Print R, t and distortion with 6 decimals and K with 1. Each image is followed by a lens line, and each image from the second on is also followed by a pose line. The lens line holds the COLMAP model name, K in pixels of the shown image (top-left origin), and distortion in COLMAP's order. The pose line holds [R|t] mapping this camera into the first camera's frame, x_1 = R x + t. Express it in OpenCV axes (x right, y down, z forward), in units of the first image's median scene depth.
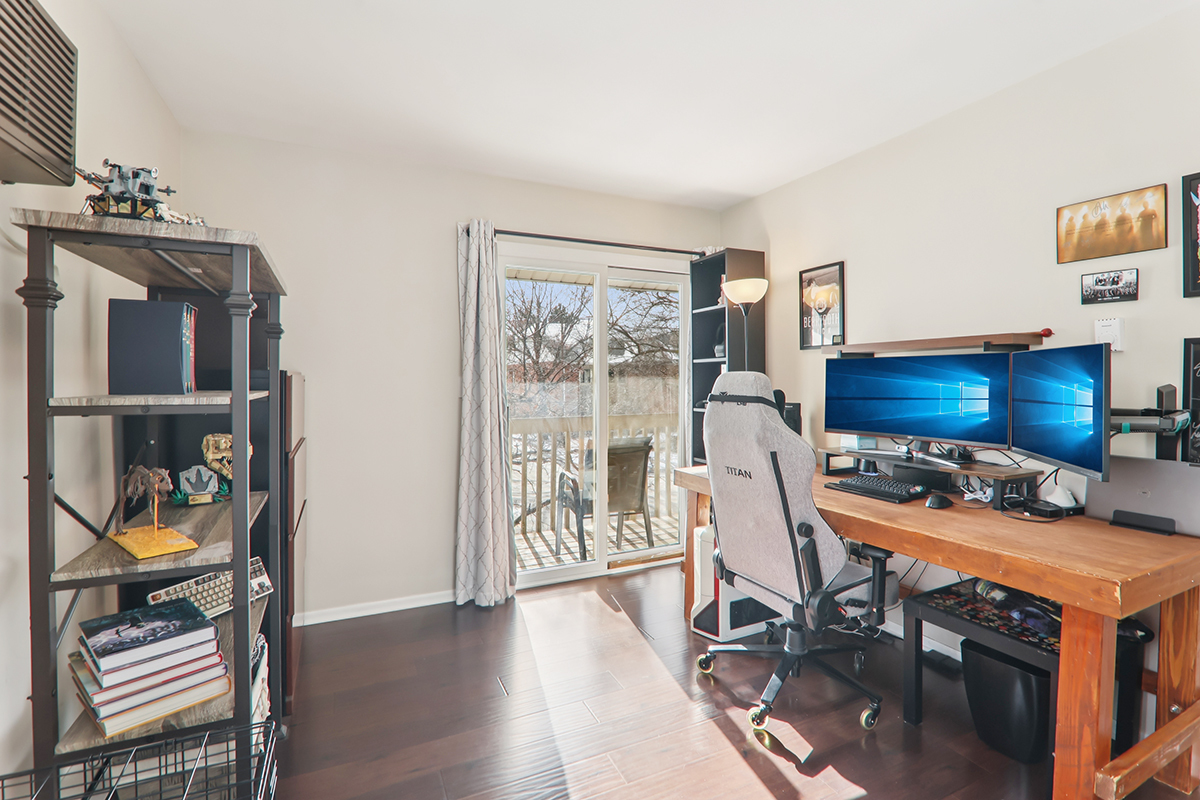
lens RADIAL K [[553.1, 0, 604.4], [0, 553.1, 387.2], [0, 0, 1]] dist [-0.016005, 0.000827]
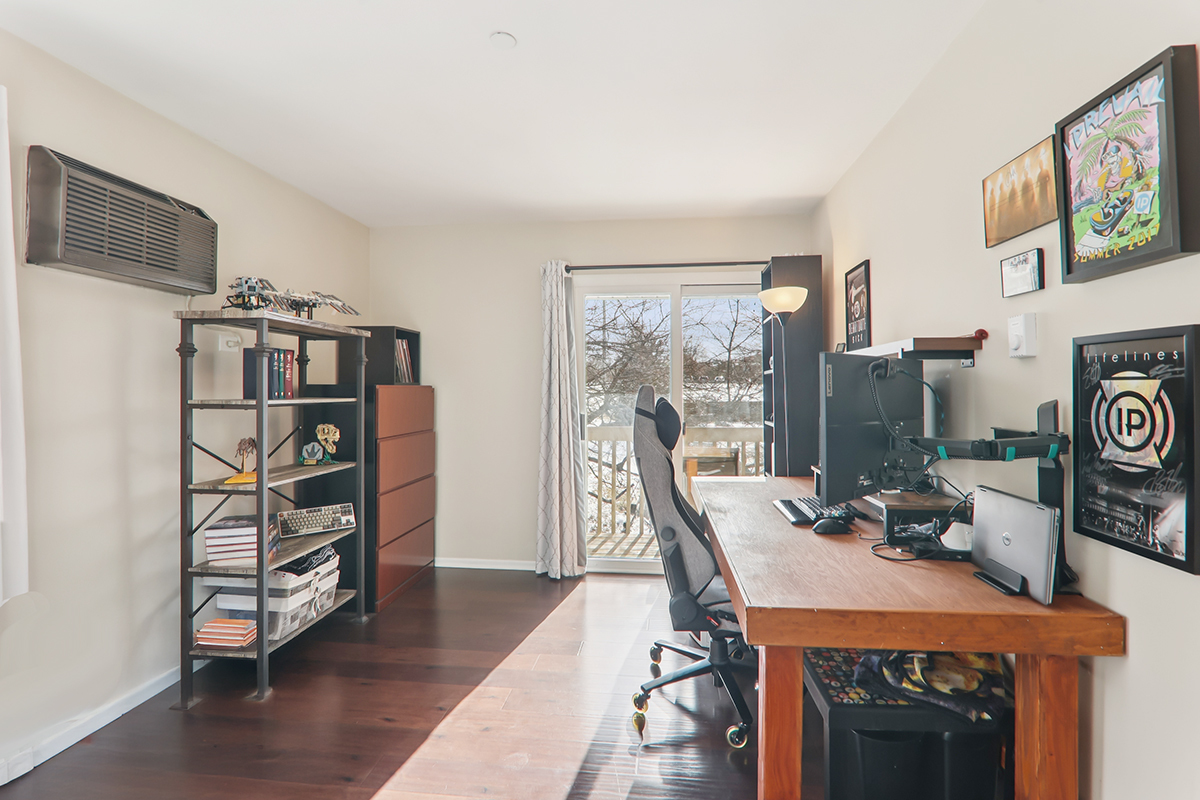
lens RADIAL K [[553.1, 0, 595.9], [0, 553.1, 393.7], [0, 0, 1]] dist [-0.016005, 0.000827]
pose [[0.849799, 0.004630, -0.527086, 0.842241], [-0.009742, 0.999929, -0.006924, -0.002235], [0.527016, 0.011019, 0.849784, 0.022724]]
